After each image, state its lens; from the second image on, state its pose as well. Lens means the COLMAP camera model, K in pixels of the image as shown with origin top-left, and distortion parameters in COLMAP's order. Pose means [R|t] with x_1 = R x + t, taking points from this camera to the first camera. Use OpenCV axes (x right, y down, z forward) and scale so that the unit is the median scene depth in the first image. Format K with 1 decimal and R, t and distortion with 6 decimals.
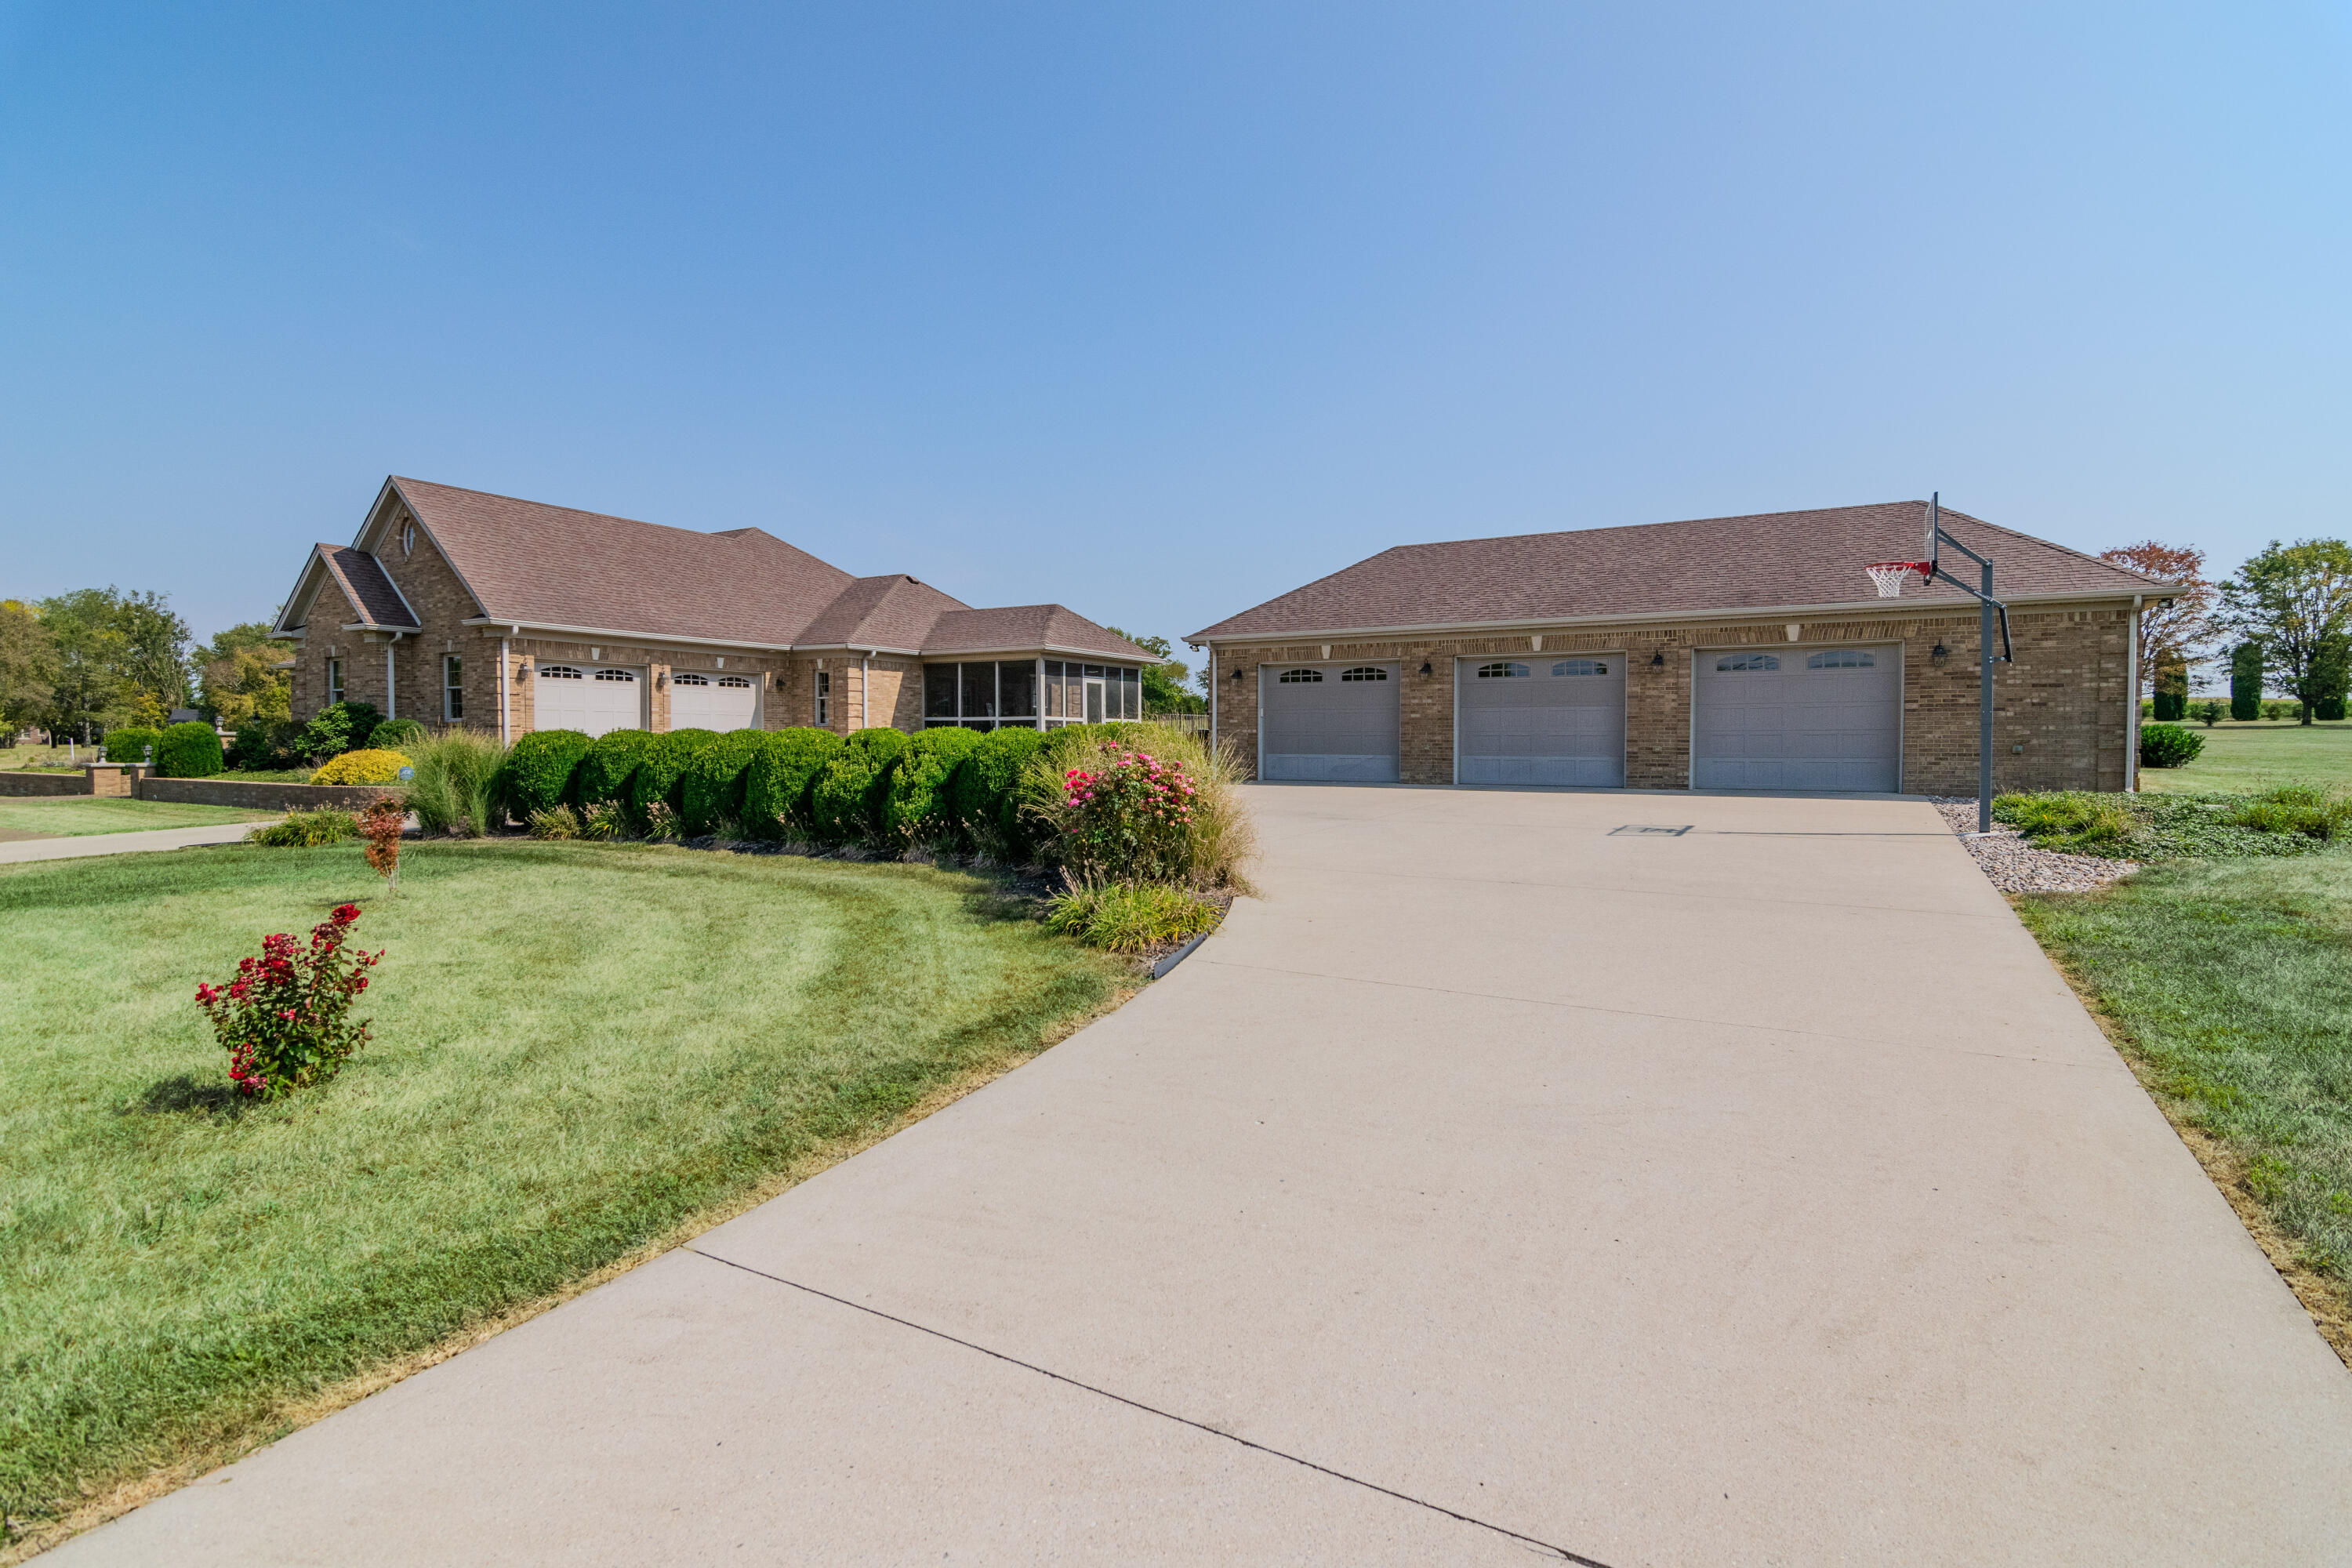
lens RADIAL K [[1168.0, 0, 1167.6], [0, 1168.0, 751.4], [0, 0, 1]] dist [-0.018650, -0.000693]
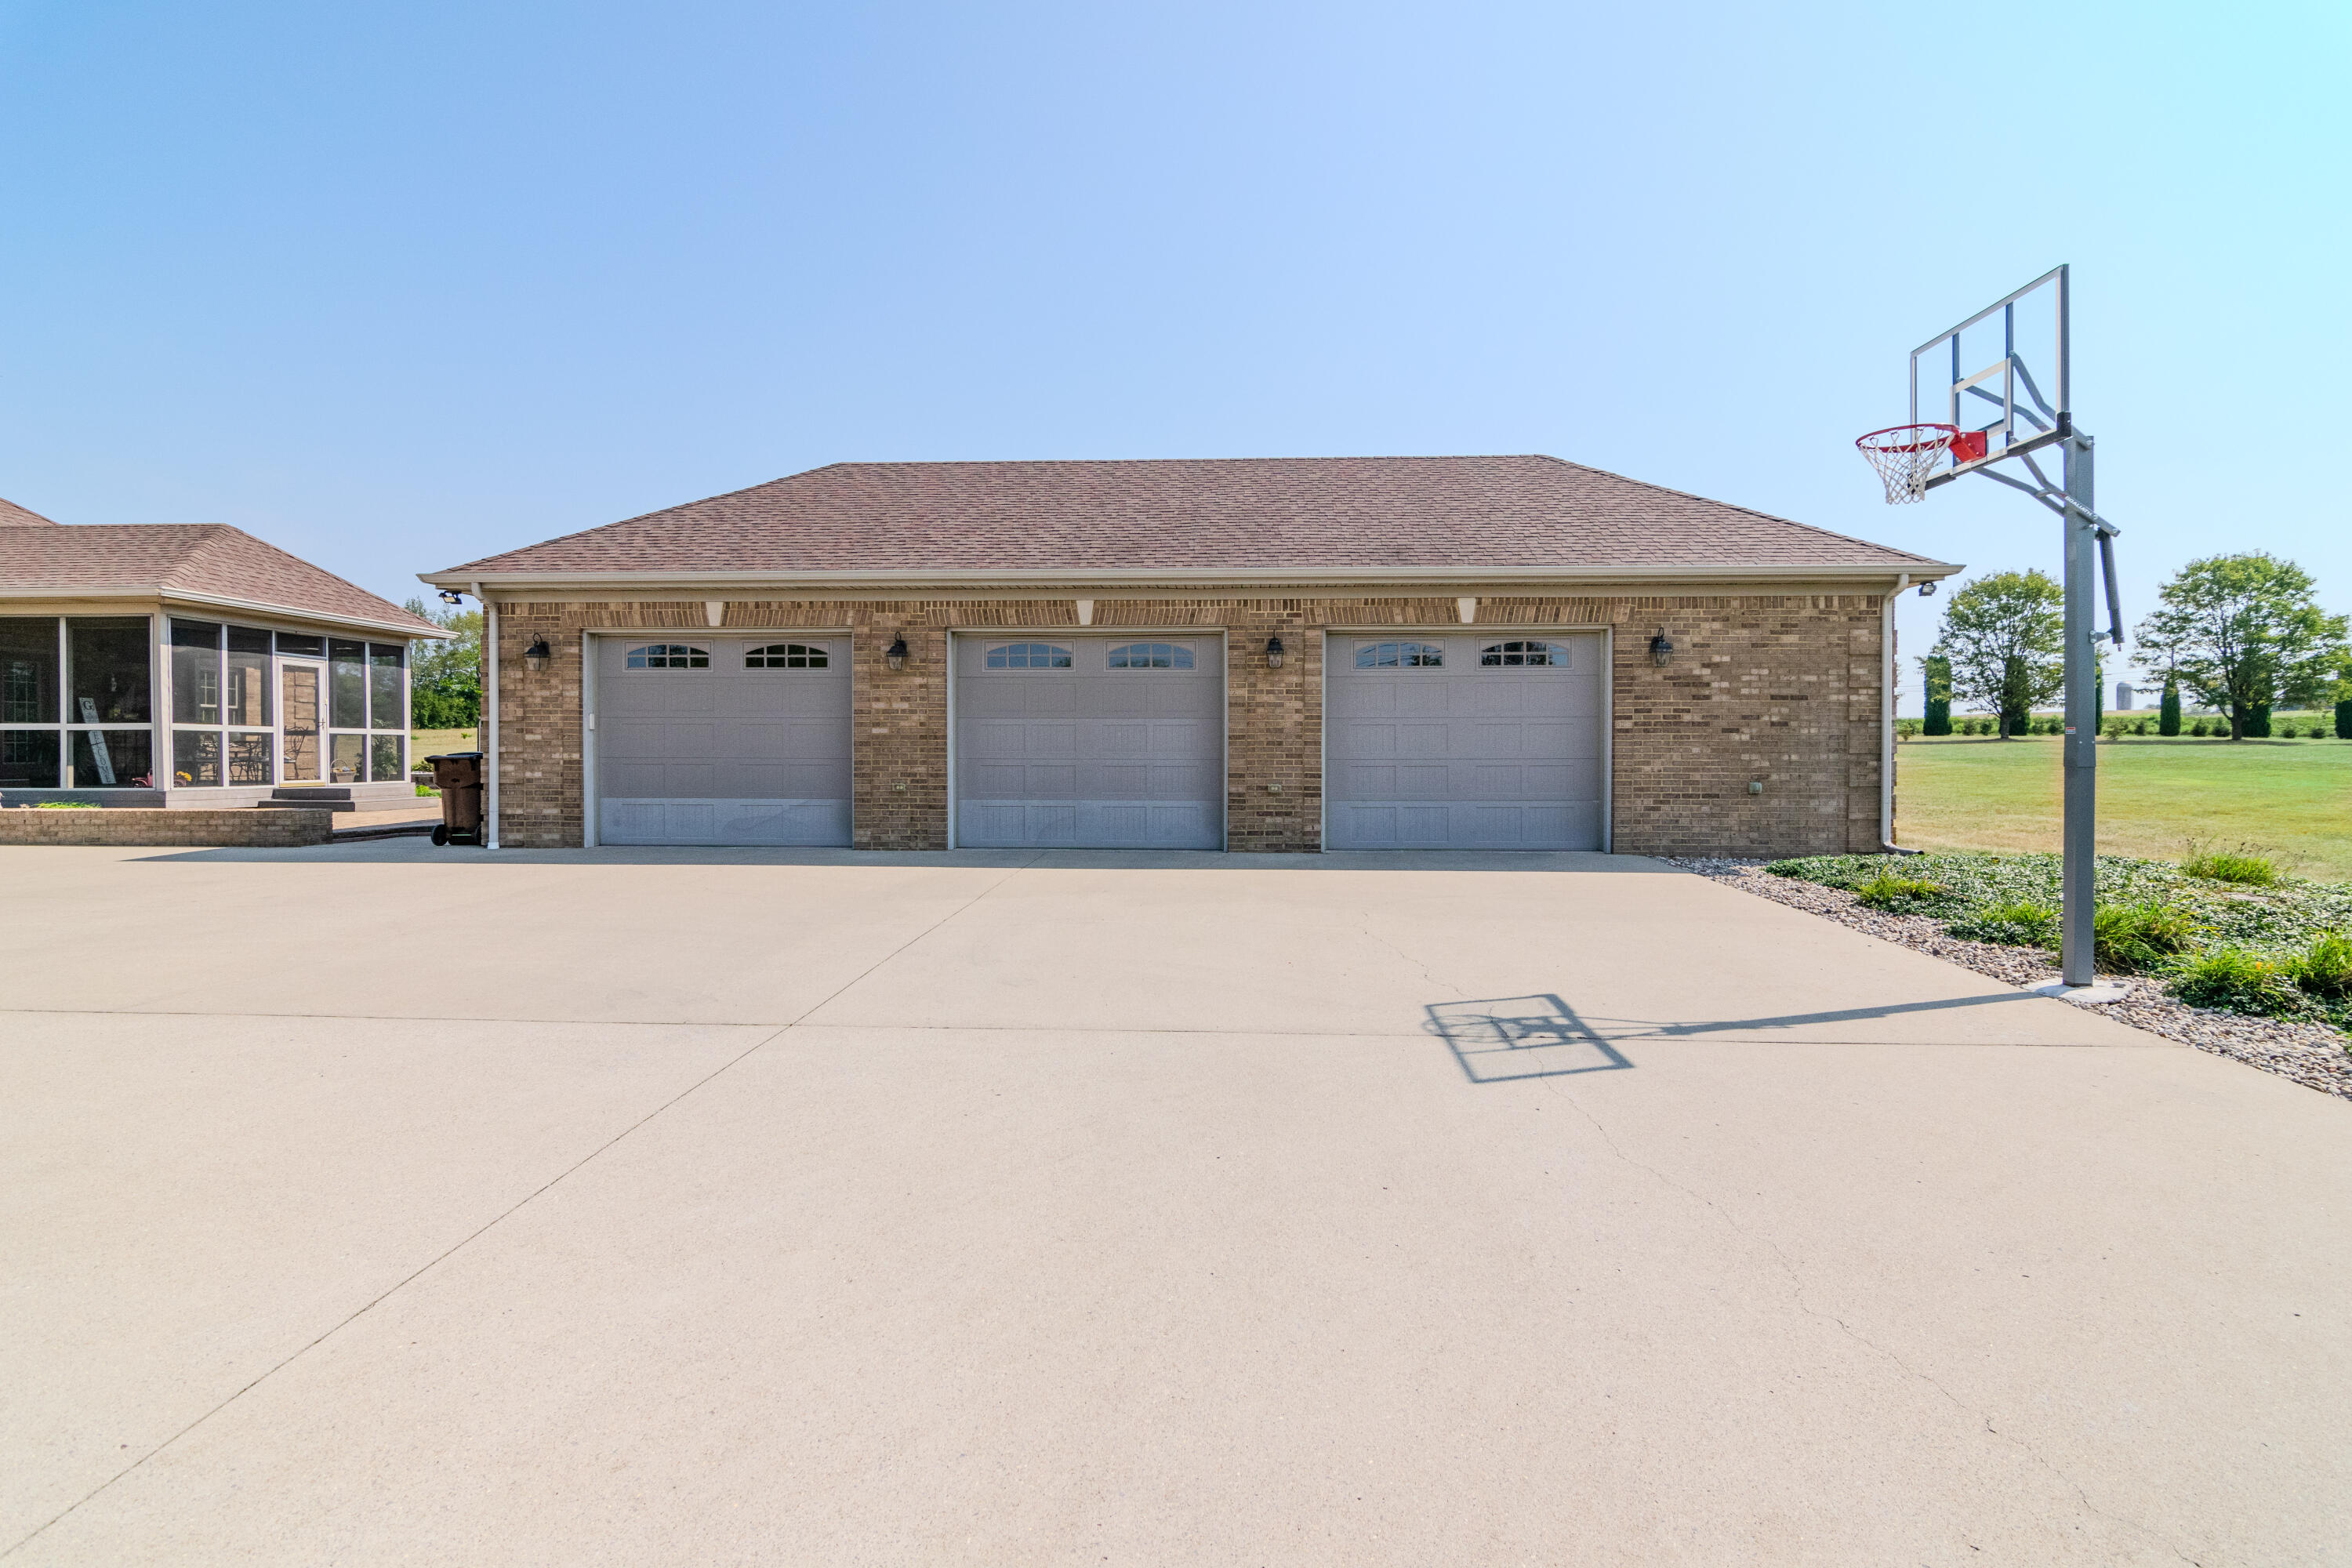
lens RADIAL K [[1202.1, 0, 1186.5], [0, 1202.1, 781.5], [0, 0, 1]] dist [-0.003332, -0.000599]
pose [[0.887063, -0.010902, 0.461519, 0.074863], [0.003274, 0.999845, 0.017325, -0.015785], [-0.461636, -0.013857, 0.886961, 0.415127]]
